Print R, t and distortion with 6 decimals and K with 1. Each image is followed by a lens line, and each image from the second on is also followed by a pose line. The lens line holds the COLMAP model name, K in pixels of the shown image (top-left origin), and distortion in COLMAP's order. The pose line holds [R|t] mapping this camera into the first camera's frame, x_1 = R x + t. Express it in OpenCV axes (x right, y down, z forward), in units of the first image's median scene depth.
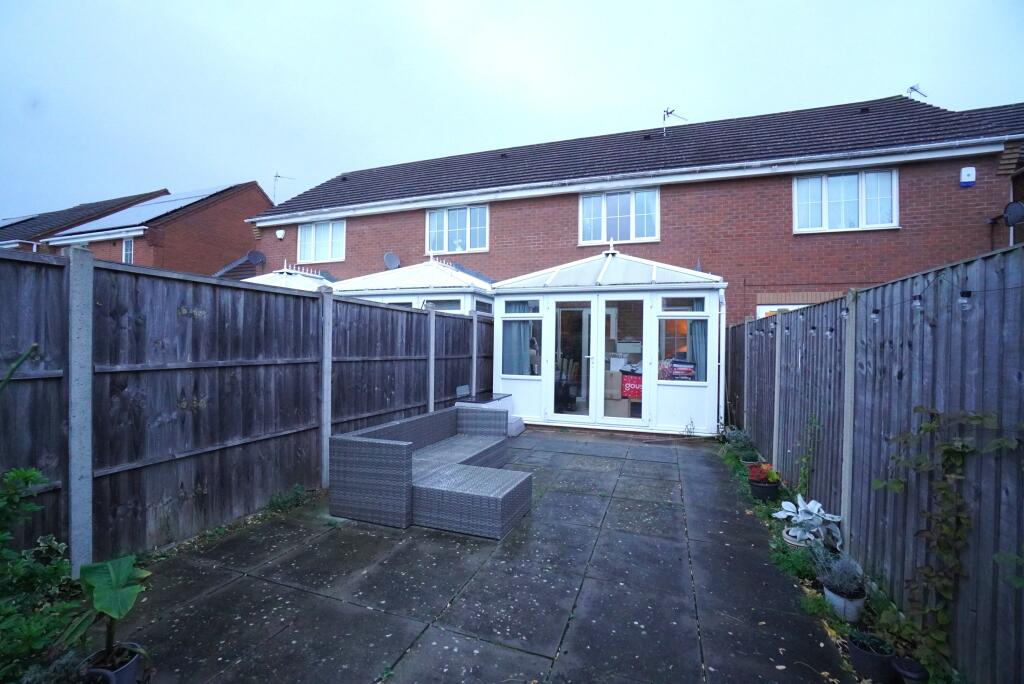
lens RADIAL K [[445.4, 0, 511.5], [0, 445.4, 346.2], [0, 0, 1]] dist [-0.002552, -0.000114]
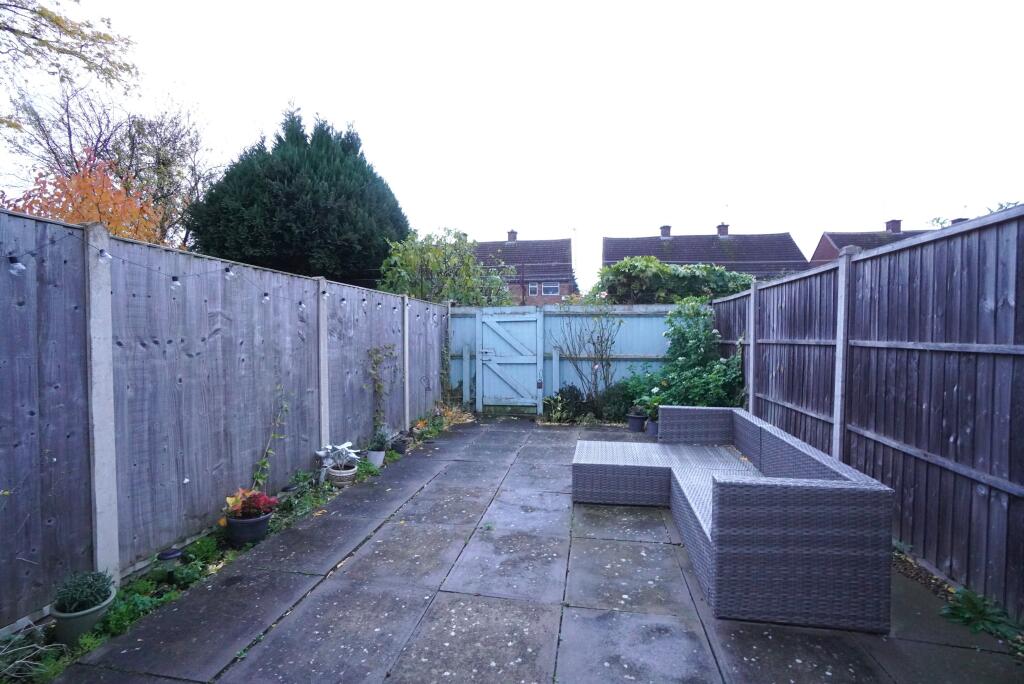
lens RADIAL K [[445.4, 0, 512.6], [0, 445.4, 343.7], [0, 0, 1]] dist [-0.002552, -0.000114]
pose [[-0.984386, -0.009716, -0.175753, 0.275424], [-0.015526, 0.999377, 0.031710, 0.016615], [0.175335, 0.033944, -0.983924, 1.599800]]
